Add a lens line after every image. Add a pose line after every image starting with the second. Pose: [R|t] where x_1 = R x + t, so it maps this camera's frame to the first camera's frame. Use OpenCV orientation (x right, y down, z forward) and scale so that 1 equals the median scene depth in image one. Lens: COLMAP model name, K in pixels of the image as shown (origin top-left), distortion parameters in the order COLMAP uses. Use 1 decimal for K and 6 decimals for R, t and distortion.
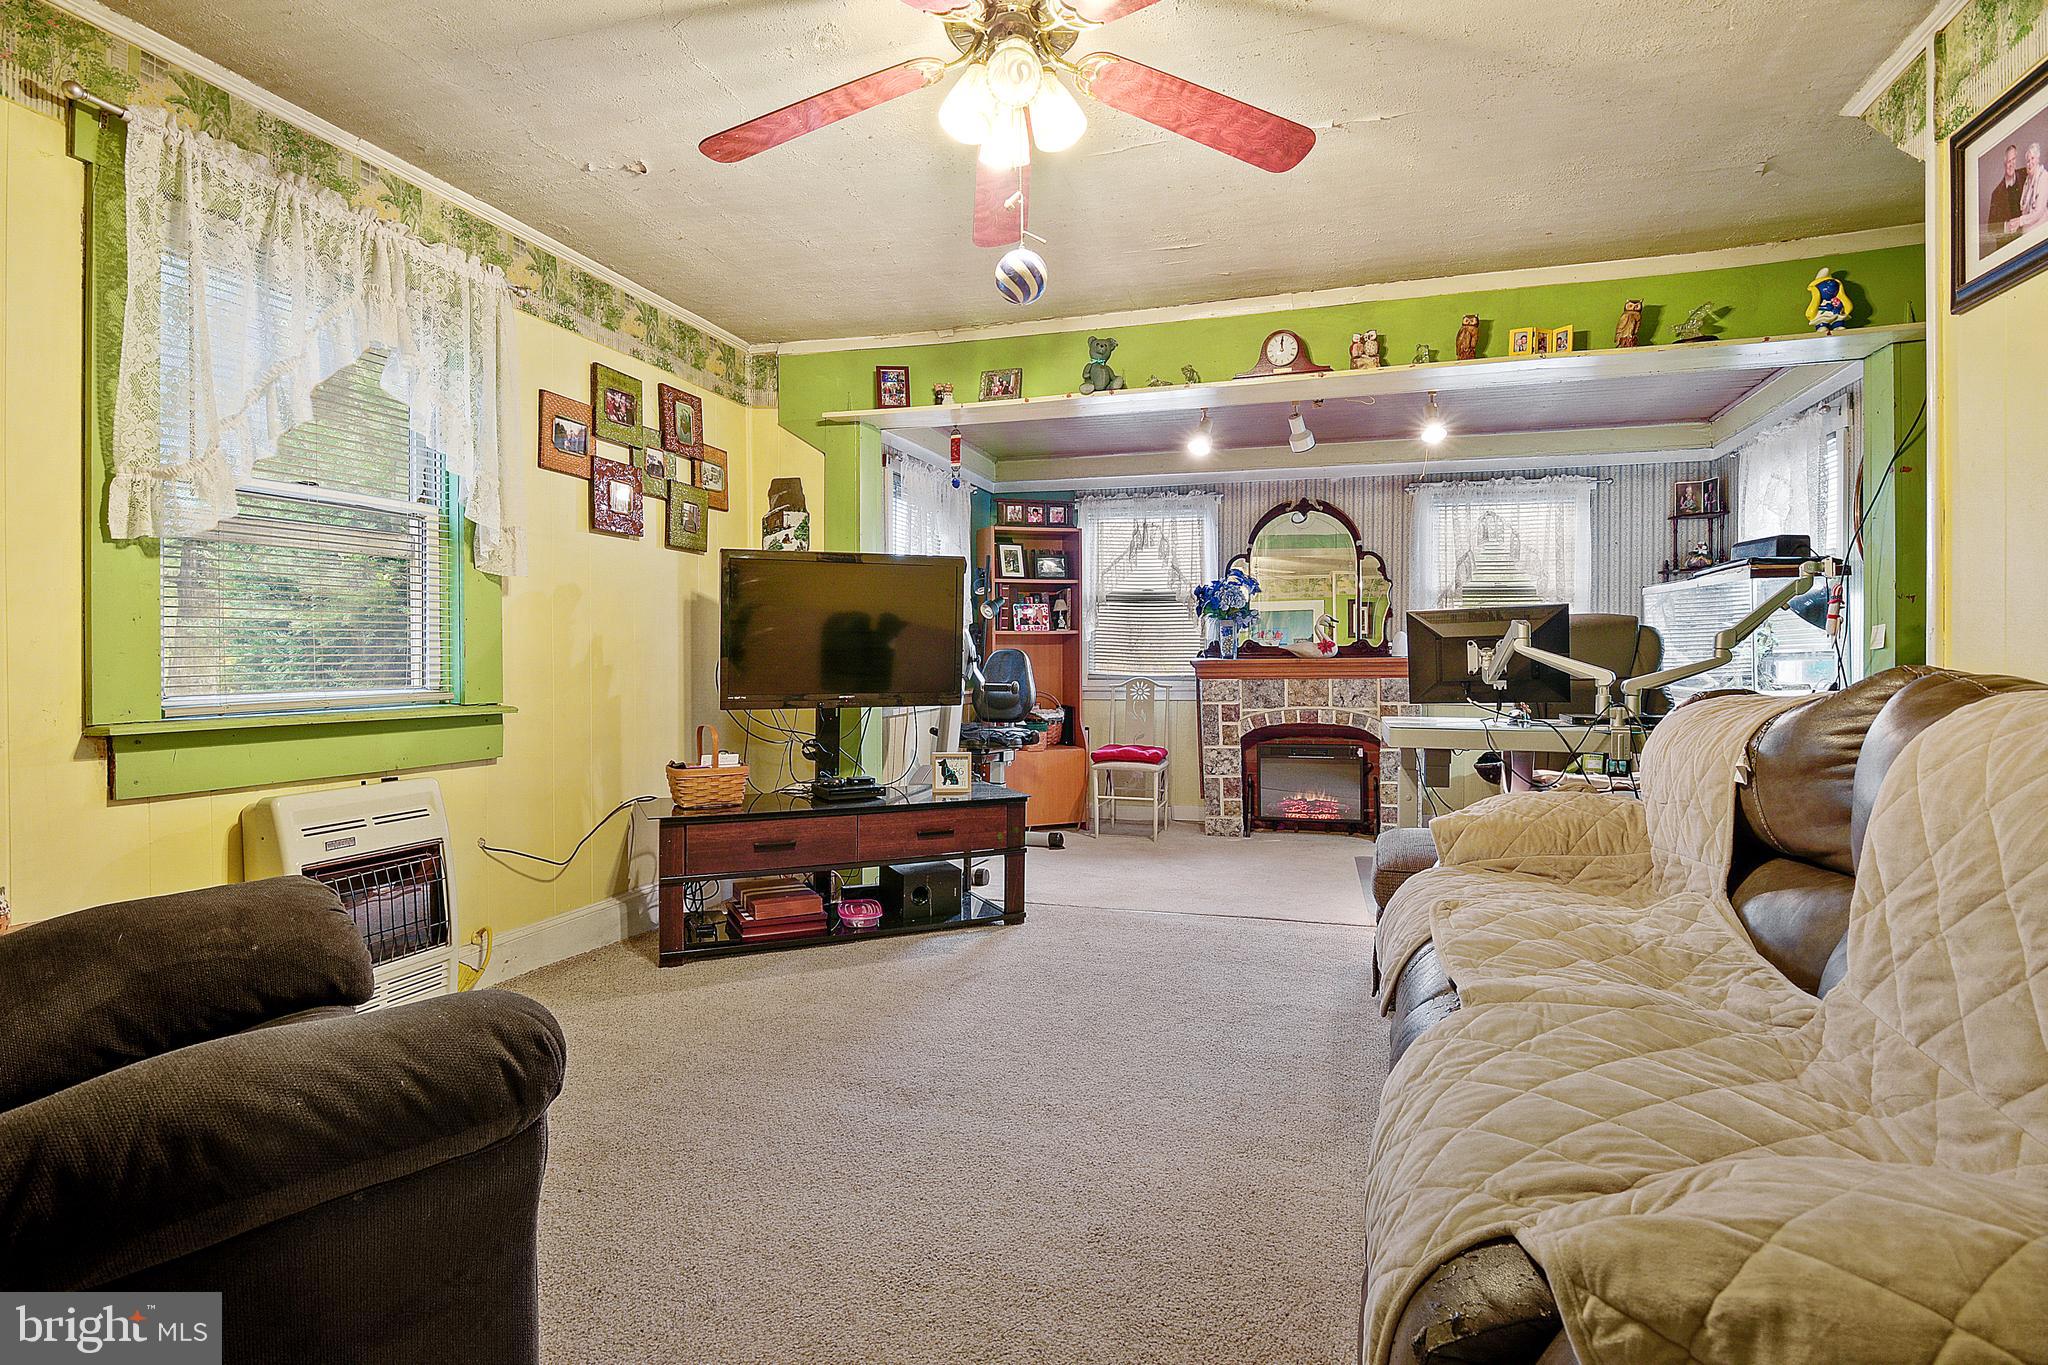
lens RADIAL K [[993.0, 0, 1021.7], [0, 993.0, 661.7], [0, 0, 1]] dist [-0.020622, 0.000509]
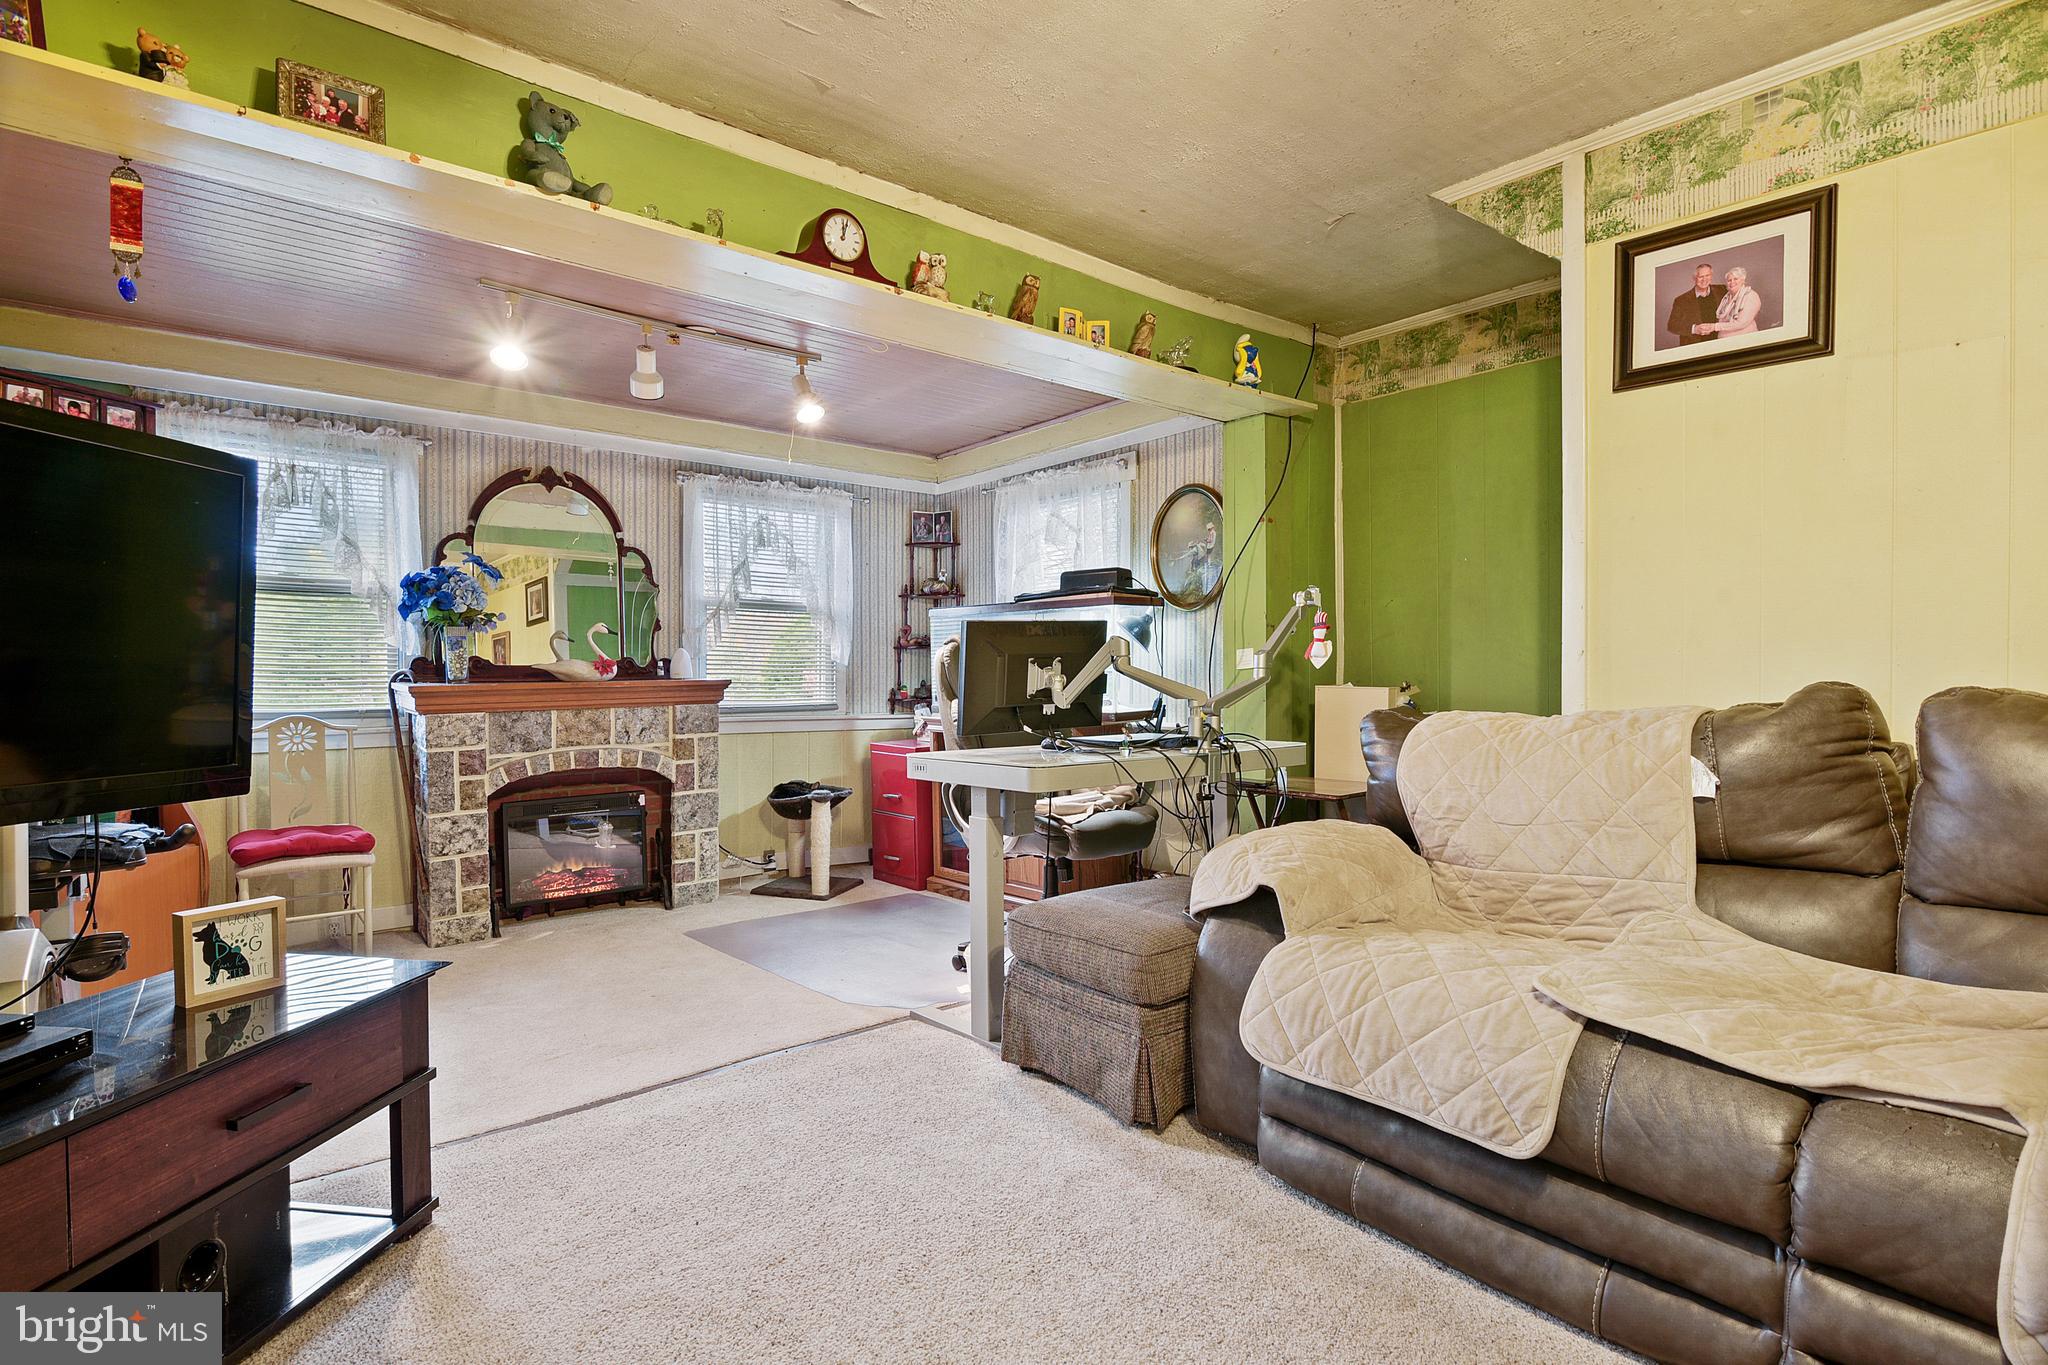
lens RADIAL K [[993.0, 0, 1023.3], [0, 993.0, 697.1], [0, 0, 1]] dist [-0.020622, 0.000509]
pose [[0.542881, -0.021265, 0.839540, -0.157361], [0.010178, 0.999773, 0.018743, -0.002495], [-0.839748, -0.001630, 0.542974, 0.314675]]
